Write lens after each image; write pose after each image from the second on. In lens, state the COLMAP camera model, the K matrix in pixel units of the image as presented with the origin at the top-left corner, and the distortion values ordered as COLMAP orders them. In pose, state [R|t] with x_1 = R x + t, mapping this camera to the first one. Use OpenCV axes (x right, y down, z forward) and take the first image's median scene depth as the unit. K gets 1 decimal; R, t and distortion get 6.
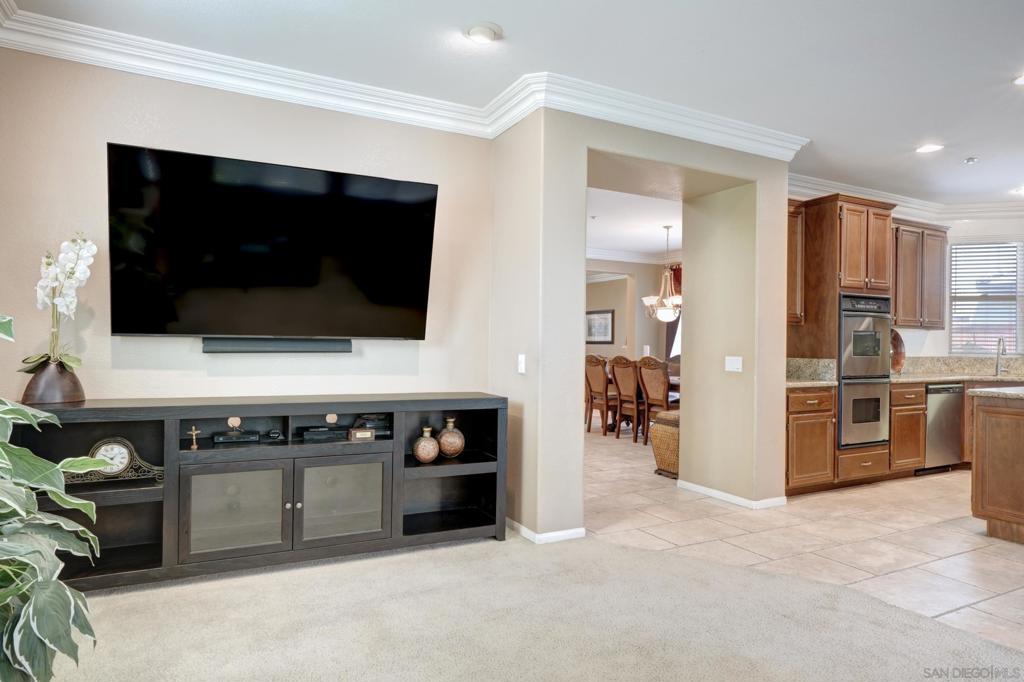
lens RADIAL K [[619.9, 0, 512.1], [0, 619.9, 346.1], [0, 0, 1]] dist [-0.026467, -0.000358]
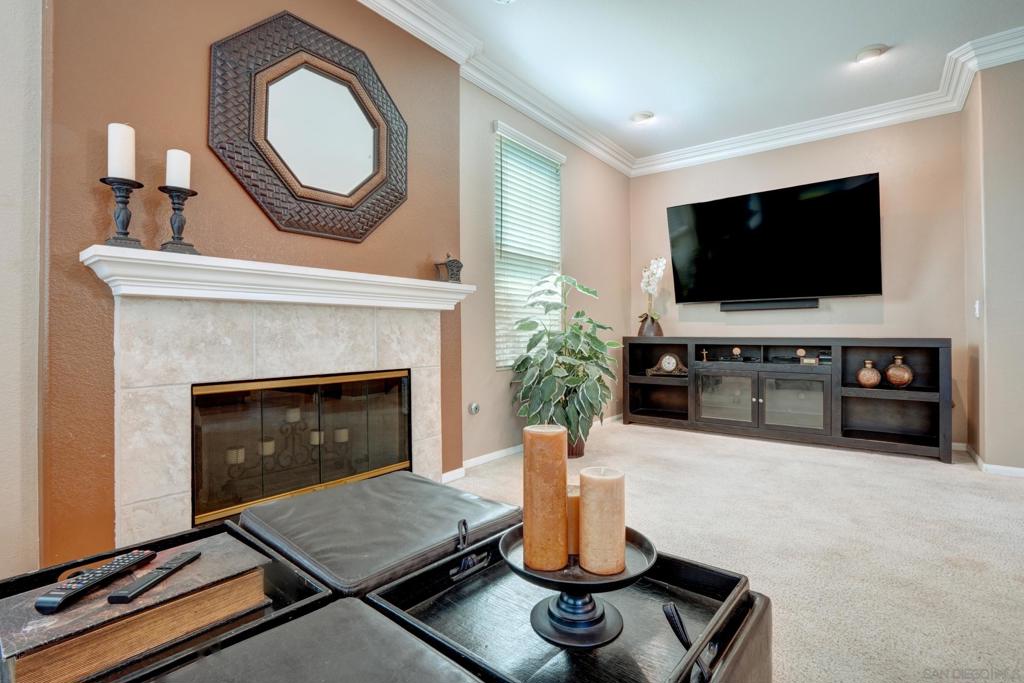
lens RADIAL K [[484.3, 0, 512.0], [0, 484.3, 341.5], [0, 0, 1]] dist [0.002438, 0.000743]
pose [[0.413267, -0.000954, -0.910610, 0.513013], [0.000252, 1.000000, -0.000933, 0.097820], [0.910610, 0.000157, 0.413267, -0.116887]]
